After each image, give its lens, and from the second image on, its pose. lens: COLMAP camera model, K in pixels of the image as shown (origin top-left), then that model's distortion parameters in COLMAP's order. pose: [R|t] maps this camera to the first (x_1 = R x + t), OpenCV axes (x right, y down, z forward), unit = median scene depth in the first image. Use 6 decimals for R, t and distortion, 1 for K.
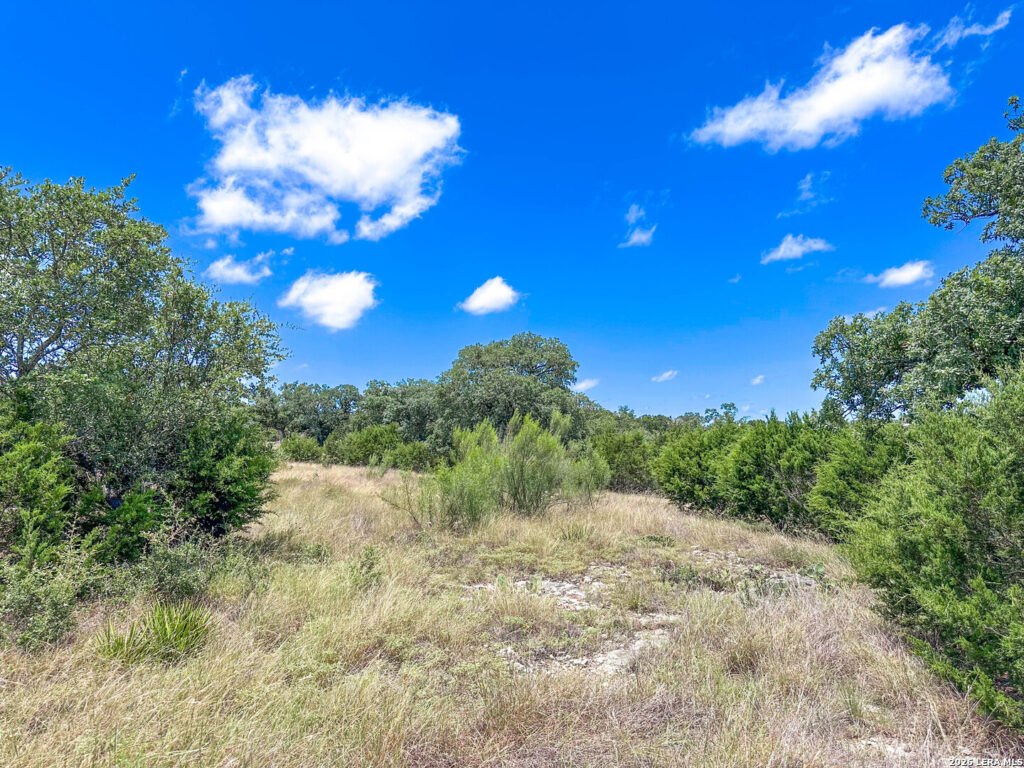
lens RADIAL K [[718.4, 0, 513.1], [0, 718.4, 384.4], [0, 0, 1]] dist [-0.004068, -0.000365]
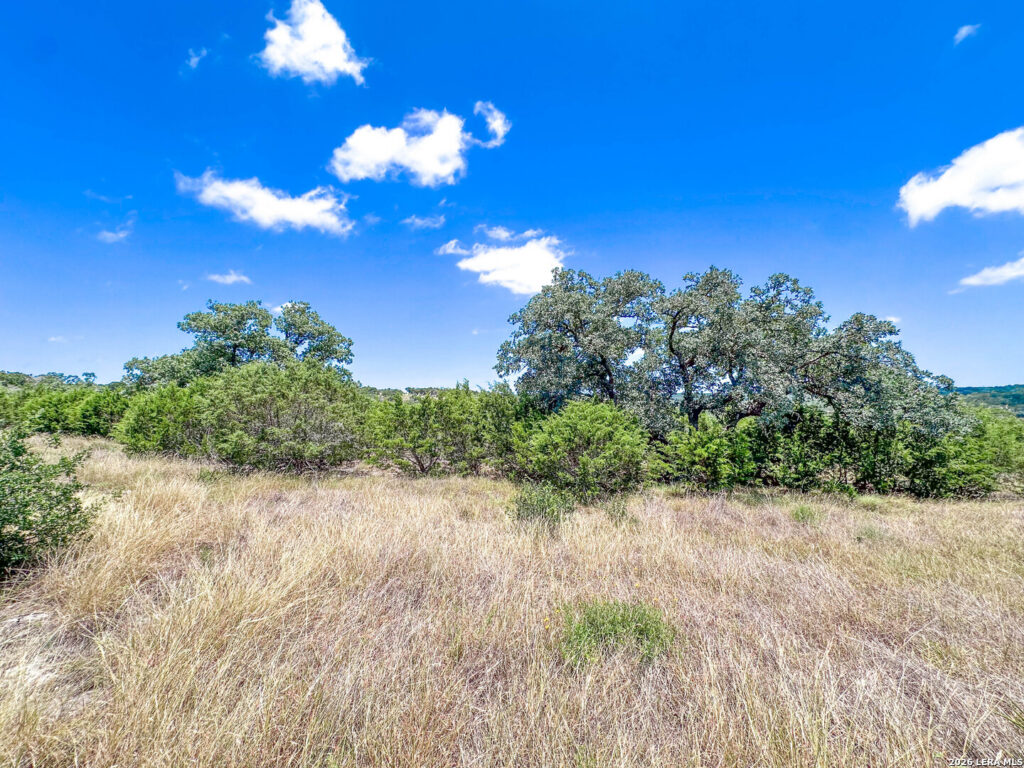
lens RADIAL K [[403.1, 0, 509.5], [0, 403.1, 391.1], [0, 0, 1]] dist [0.000850, -0.000691]
pose [[0.462982, 0.051235, 0.884886, -0.137727], [-0.103227, 0.994651, -0.003581, -0.063412], [-0.880336, -0.089686, 0.465795, -0.570618]]
